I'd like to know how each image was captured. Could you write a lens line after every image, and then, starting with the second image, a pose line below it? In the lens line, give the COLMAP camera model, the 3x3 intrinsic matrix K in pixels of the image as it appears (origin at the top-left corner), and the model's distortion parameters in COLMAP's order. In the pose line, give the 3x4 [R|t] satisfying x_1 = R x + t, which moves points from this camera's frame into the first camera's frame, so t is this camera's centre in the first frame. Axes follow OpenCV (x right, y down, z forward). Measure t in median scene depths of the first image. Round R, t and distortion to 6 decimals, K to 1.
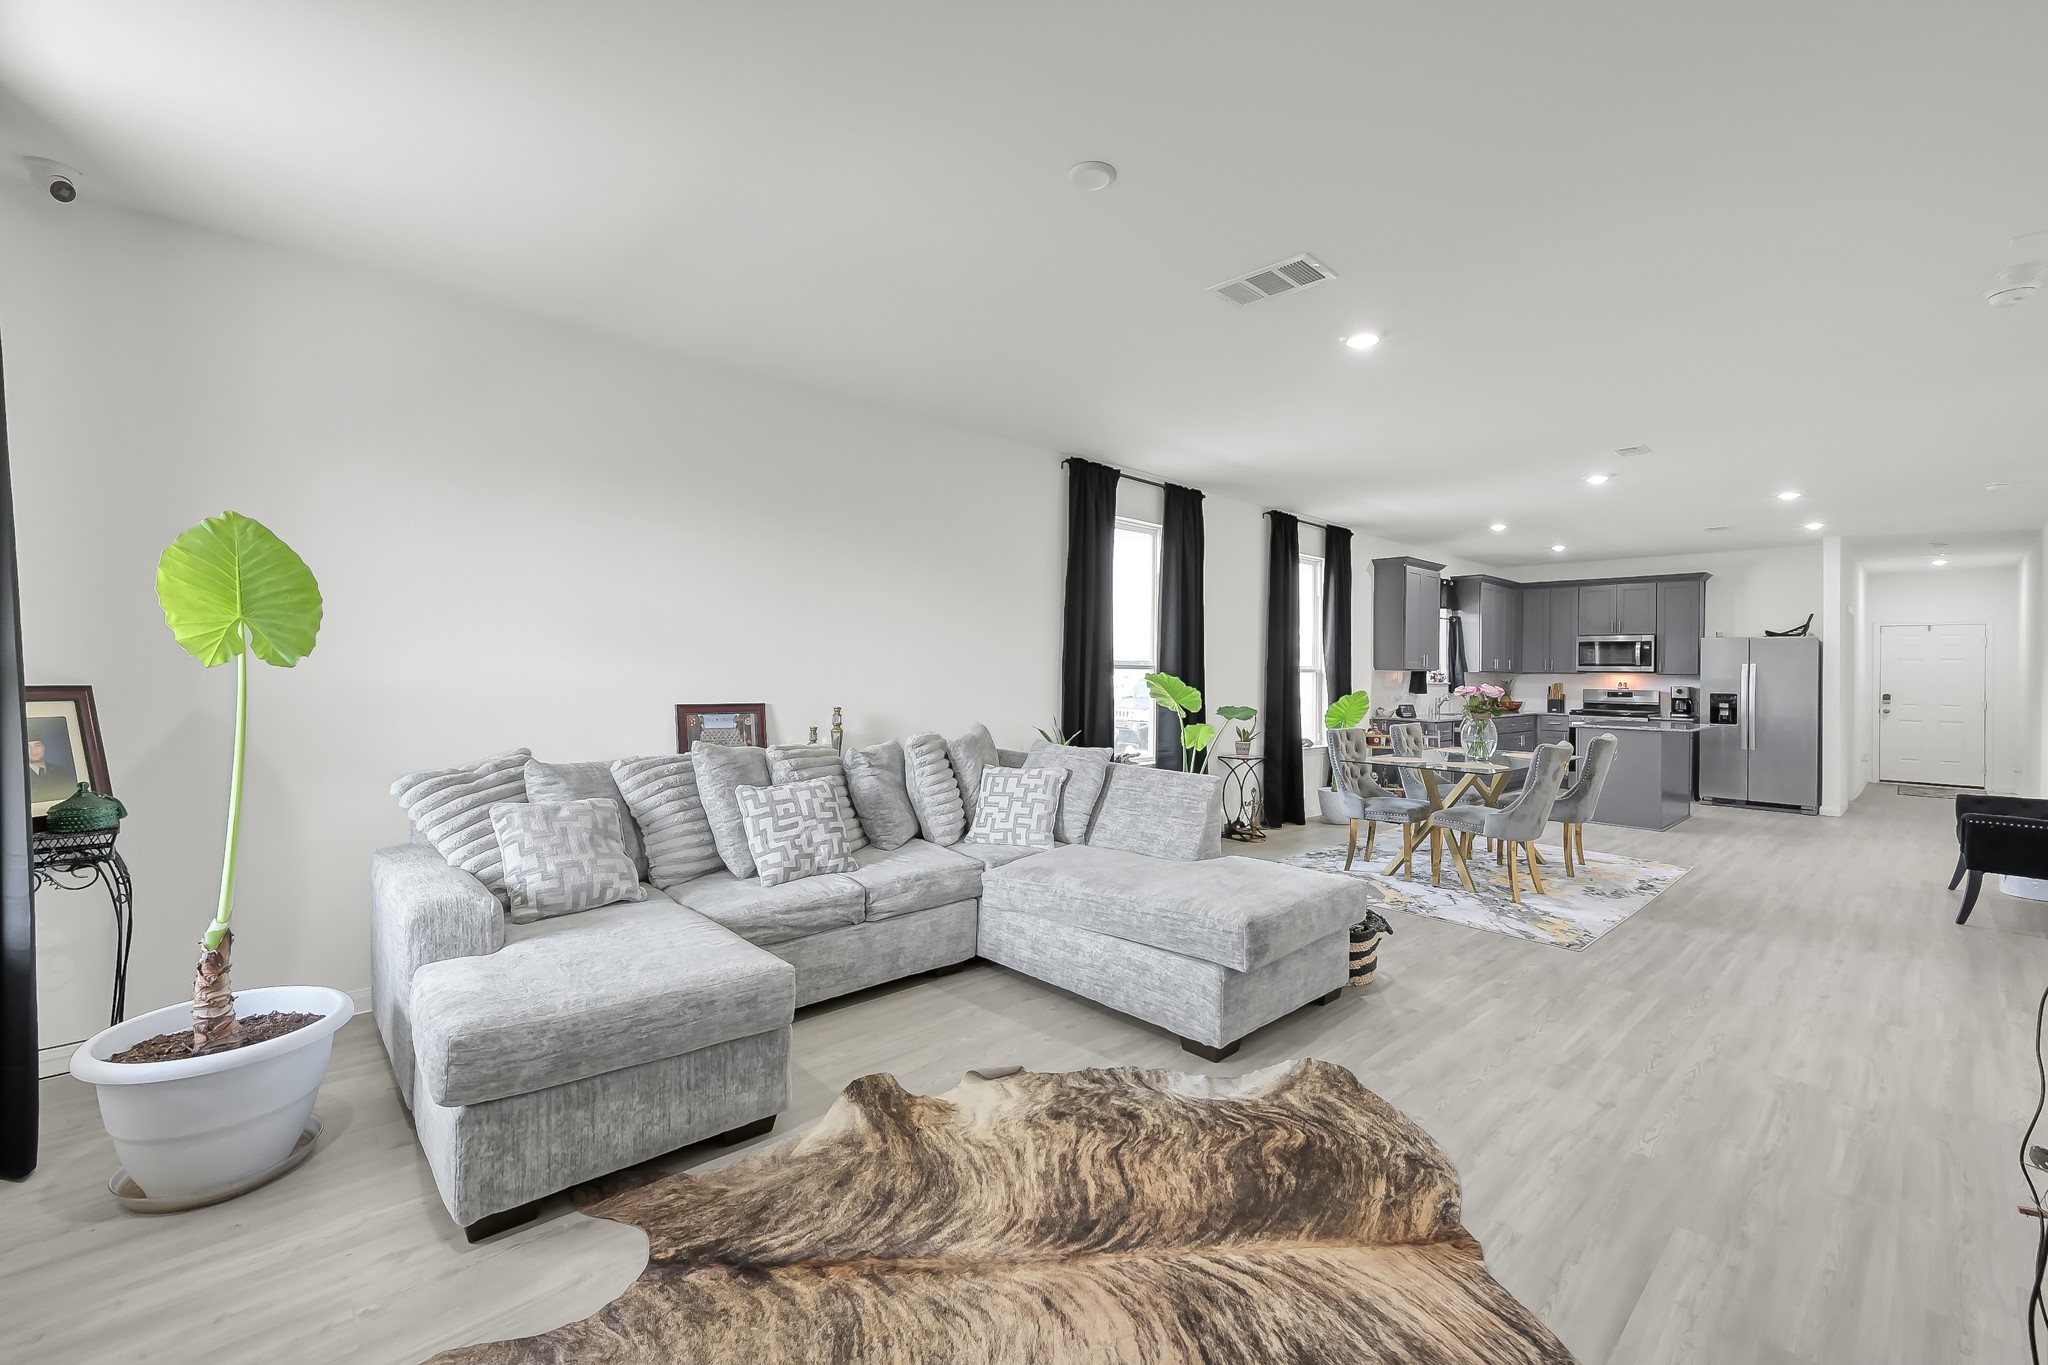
lens RADIAL K [[885.5, 0, 989.1], [0, 885.5, 667.1], [0, 0, 1]] dist [-0.002362, -0.000456]
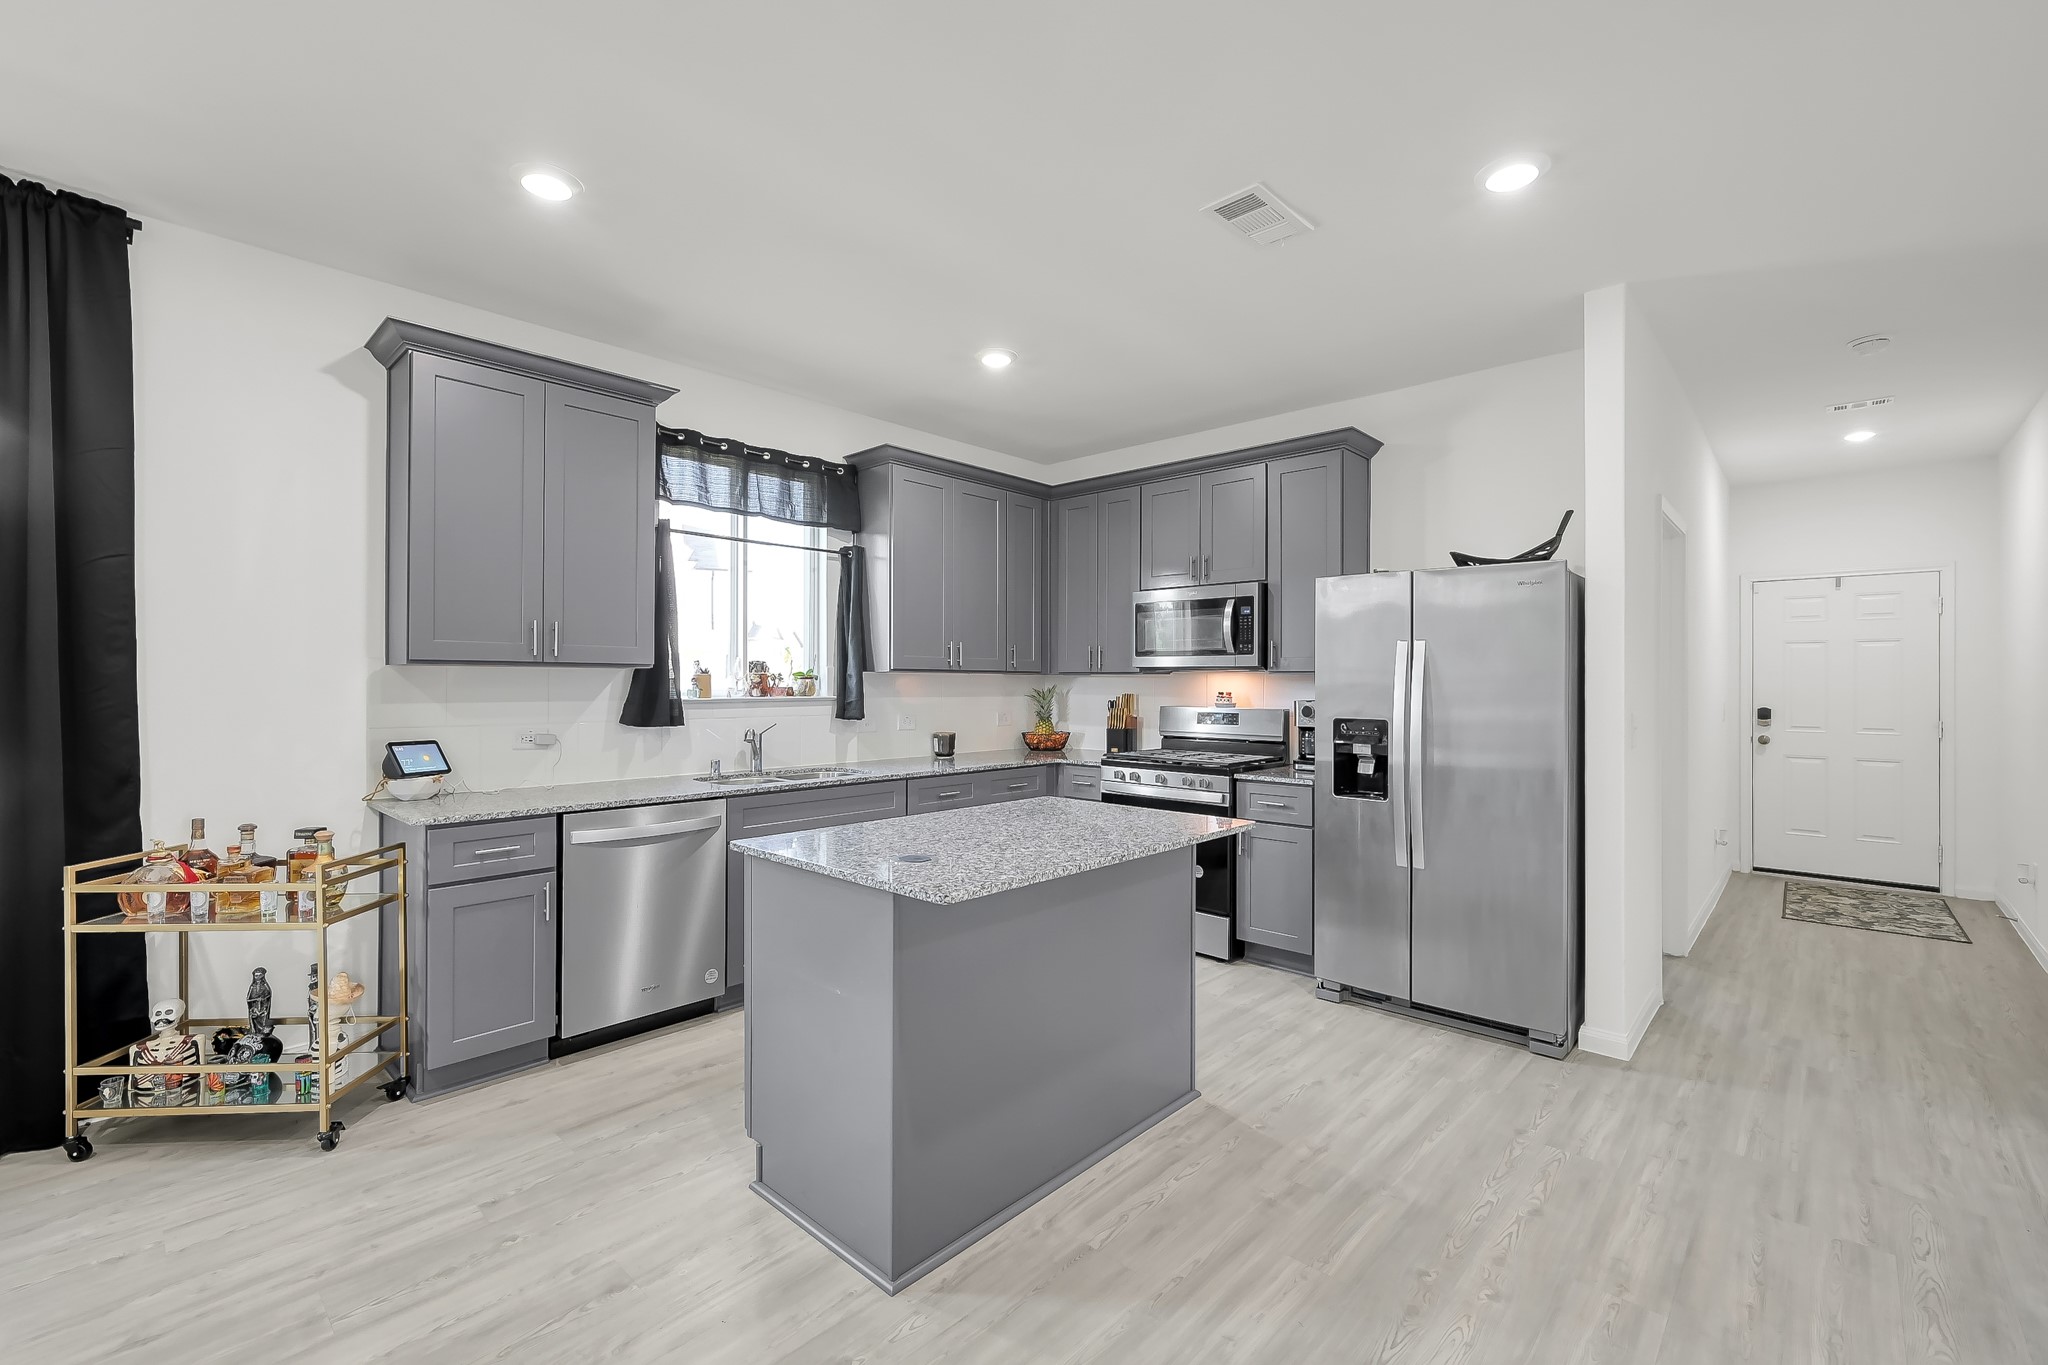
lens RADIAL K [[885.5, 0, 1029.0], [0, 885.5, 682.3], [0, 0, 1]] dist [-0.002362, -0.000456]
pose [[0.996205, -0.010044, 0.086460, 0.614353], [0.009661, 0.999942, 0.004841, 0.009930], [-0.086504, -0.003988, 0.996244, 0.589146]]
